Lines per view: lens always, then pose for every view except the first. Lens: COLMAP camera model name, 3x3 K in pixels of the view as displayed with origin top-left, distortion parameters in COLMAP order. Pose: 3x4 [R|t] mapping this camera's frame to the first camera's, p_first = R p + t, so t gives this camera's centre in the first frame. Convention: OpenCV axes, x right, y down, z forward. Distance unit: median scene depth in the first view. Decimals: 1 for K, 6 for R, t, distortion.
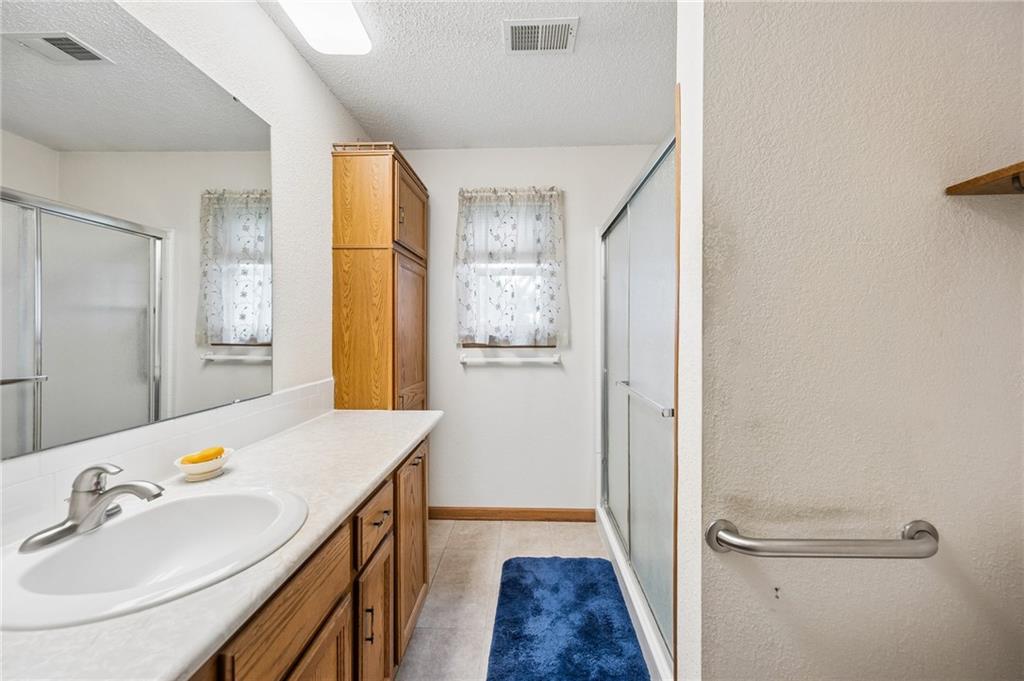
lens RADIAL K [[413.7, 0, 516.0], [0, 413.7, 335.1], [0, 0, 1]] dist [0.000209, -0.000071]
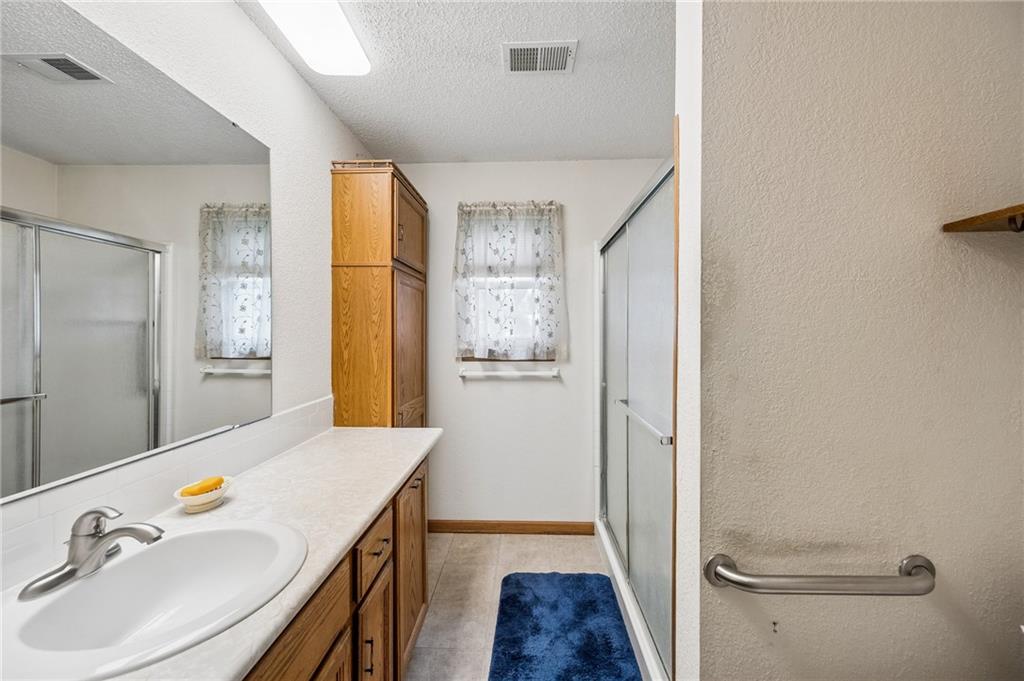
lens RADIAL K [[413.7, 0, 516.0], [0, 413.7, 335.1], [0, 0, 1]] dist [0.000209, -0.000071]
pose [[0.999998, -0.000242, 0.001776, 0.000326], [0.000241, 1.000000, 0.000541, -0.041775], [-0.001776, -0.000541, 0.999998, -0.001350]]
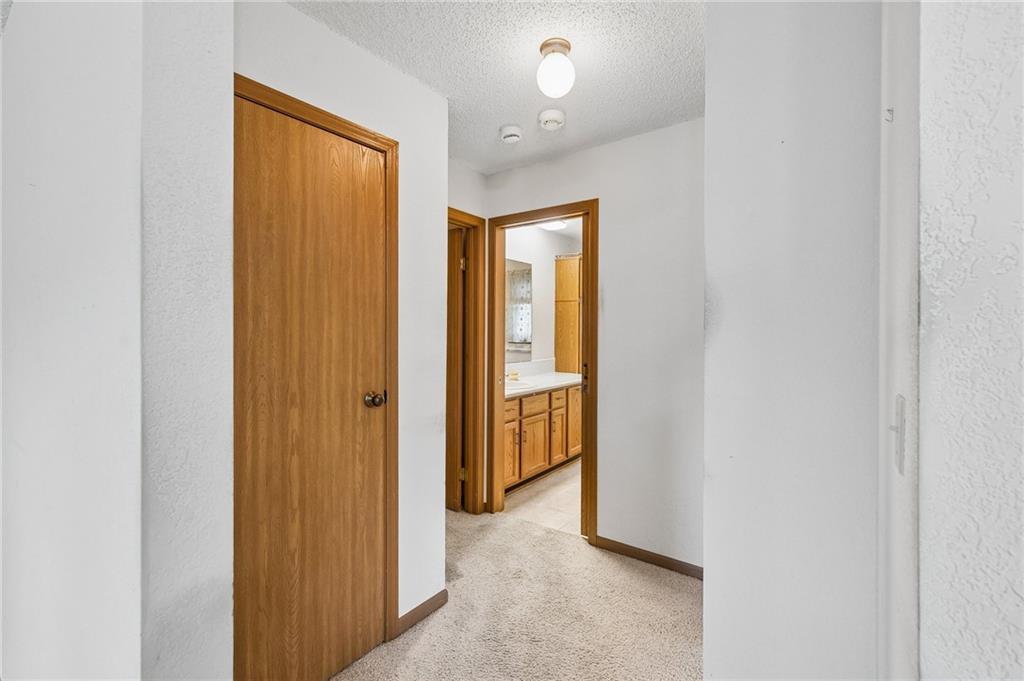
lens RADIAL K [[449.3, 0, 511.4], [0, 449.3, 334.5], [0, 0, 1]] dist [0.000689, 0.000091]
pose [[0.830941, 0.007070, -0.556316, 0.724612], [-0.006973, 0.999973, 0.002293, -0.029890], [0.556317, 0.001974, 0.830968, -1.174855]]
